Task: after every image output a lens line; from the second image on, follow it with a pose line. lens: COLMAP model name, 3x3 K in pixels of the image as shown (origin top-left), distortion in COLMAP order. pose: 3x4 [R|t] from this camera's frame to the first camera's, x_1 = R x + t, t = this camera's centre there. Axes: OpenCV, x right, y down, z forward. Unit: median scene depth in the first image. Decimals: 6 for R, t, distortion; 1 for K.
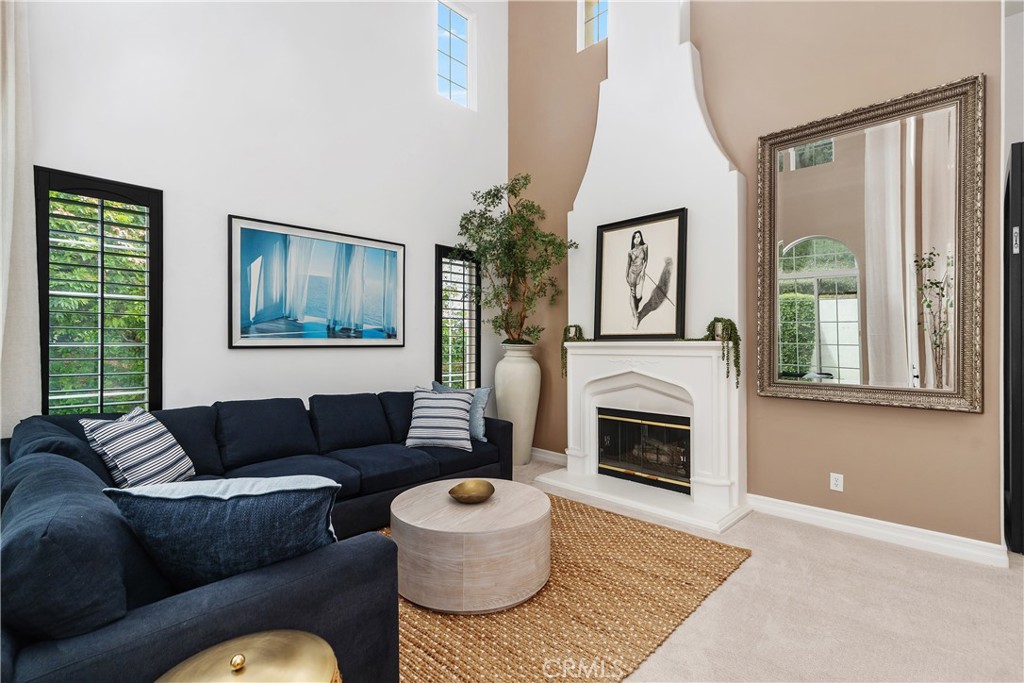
lens RADIAL K [[466.0, 0, 512.0], [0, 466.0, 341.5], [0, 0, 1]] dist [0.001584, -0.000006]
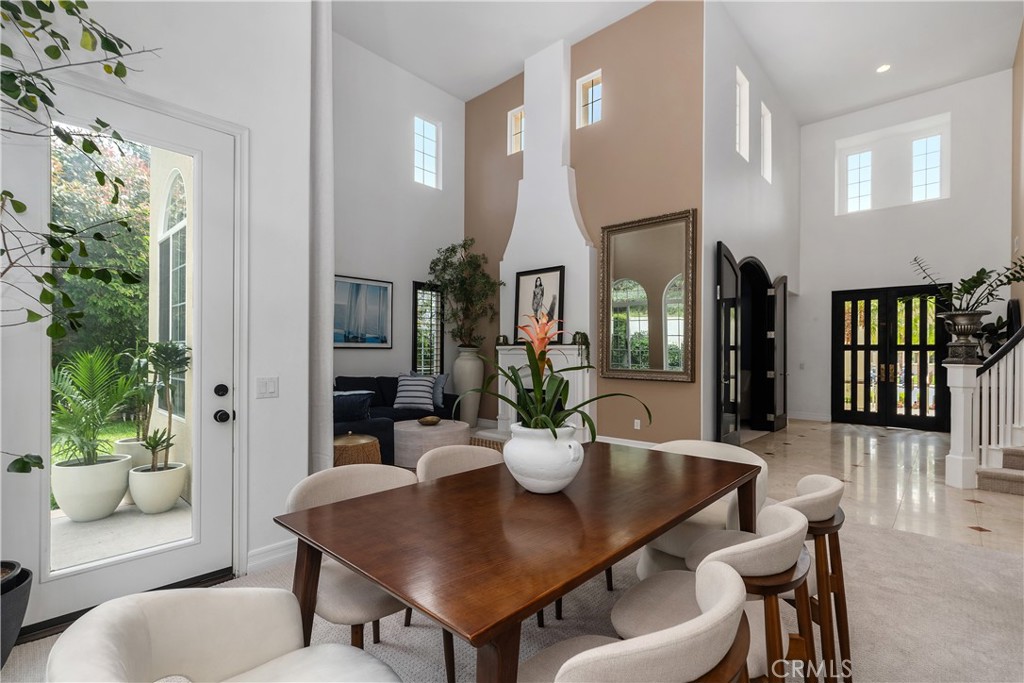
lens RADIAL K [[474.0, 0, 513.3], [0, 474.0, 351.1], [0, 0, 1]] dist [0.000580, -0.000049]
pose [[0.999260, 0.005304, 0.038085, 0.109571], [-0.005297, 0.999986, -0.000282, 0.017692], [-0.038086, 0.000080, 0.999274, -0.579428]]
